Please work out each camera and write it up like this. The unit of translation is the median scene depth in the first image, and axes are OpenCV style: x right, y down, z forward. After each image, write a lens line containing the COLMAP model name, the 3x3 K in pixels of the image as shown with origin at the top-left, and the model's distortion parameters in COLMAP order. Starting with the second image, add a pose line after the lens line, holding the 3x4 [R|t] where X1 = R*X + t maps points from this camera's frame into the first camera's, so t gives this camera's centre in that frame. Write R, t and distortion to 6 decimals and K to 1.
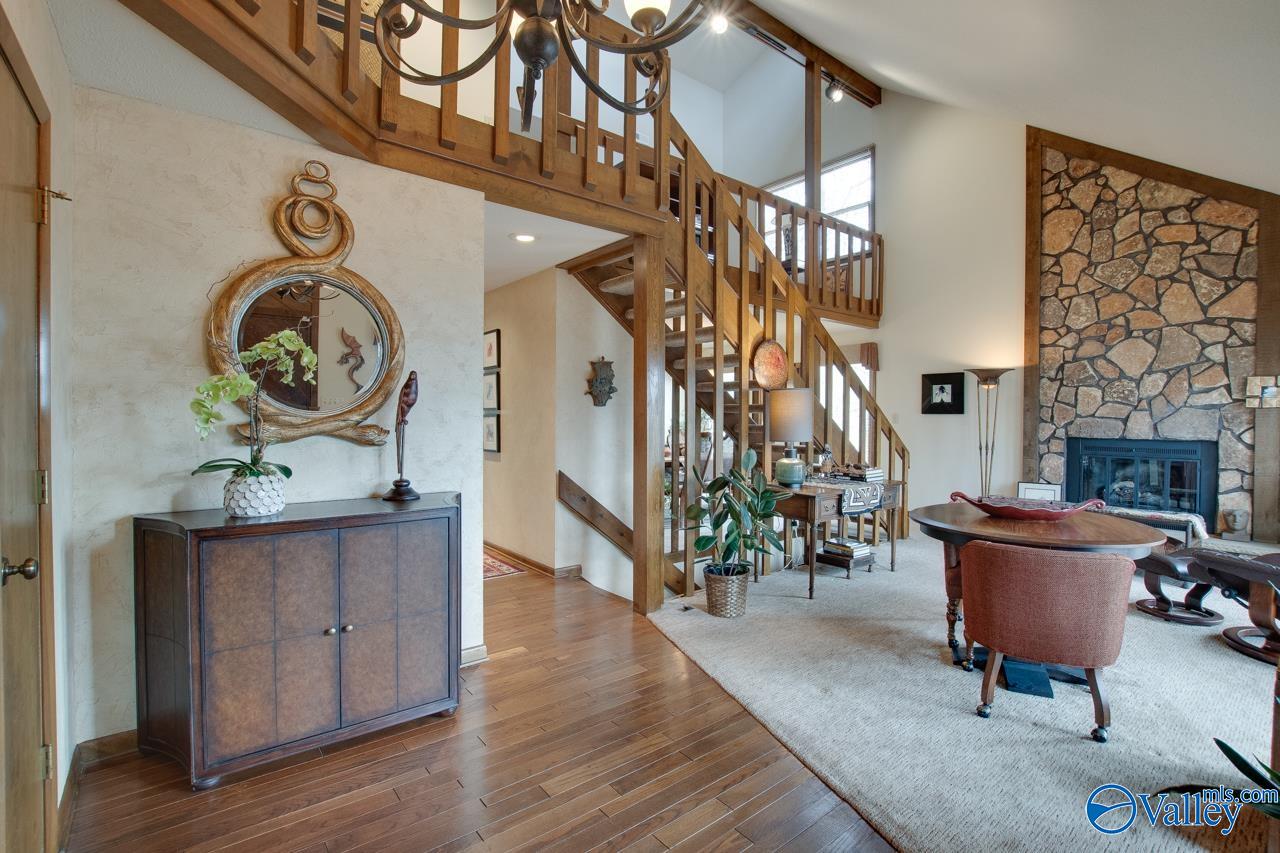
lens RADIAL K [[581.8, 0, 637.0], [0, 581.8, 423.3], [0, 0, 1]] dist [-0.032375, -0.000175]
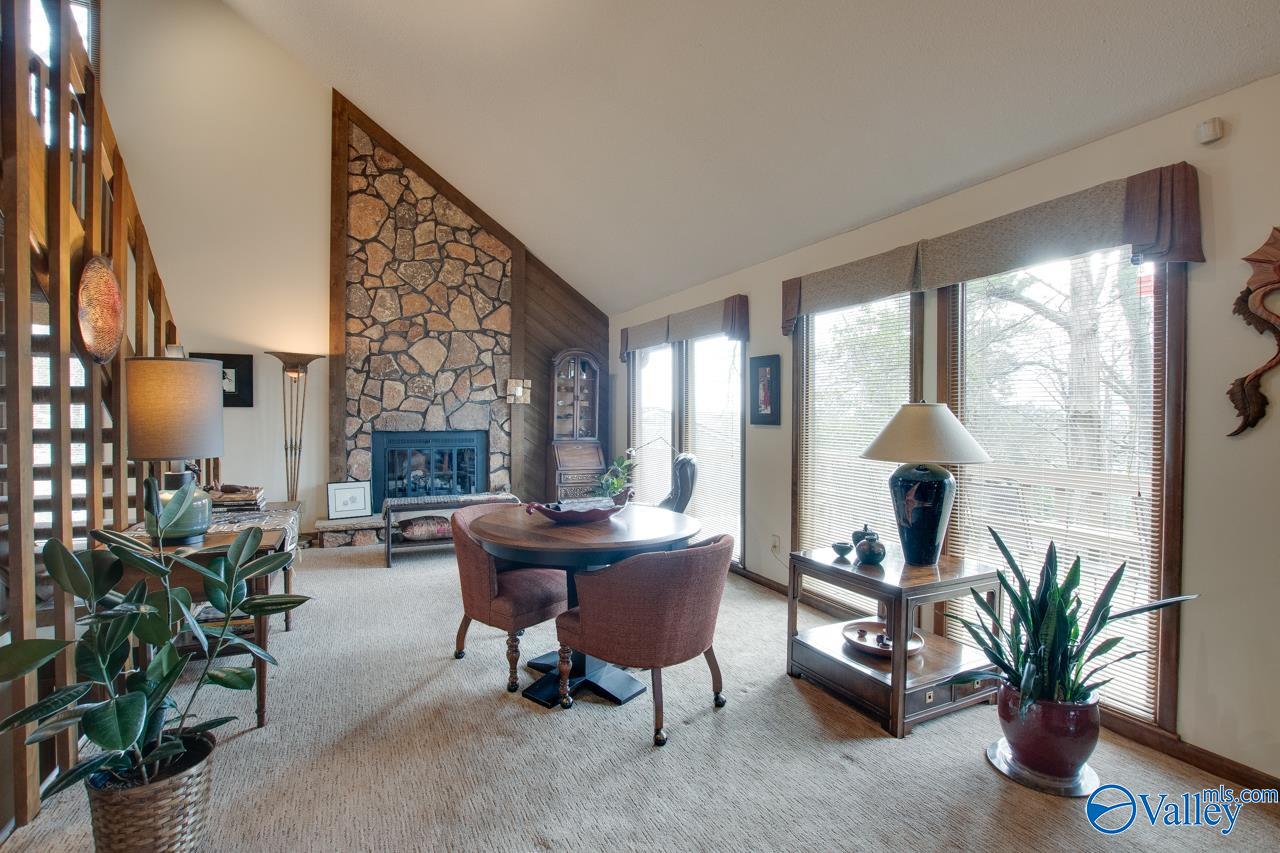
lens RADIAL K [[581.8, 0, 634.6], [0, 581.8, 422.4], [0, 0, 1]] dist [-0.032375, -0.000175]
pose [[0.203086, -0.021315, 0.978929, -0.130998], [0.009170, 0.999761, 0.019866, -0.006988], [-0.979118, 0.004942, 0.203233, 0.388637]]
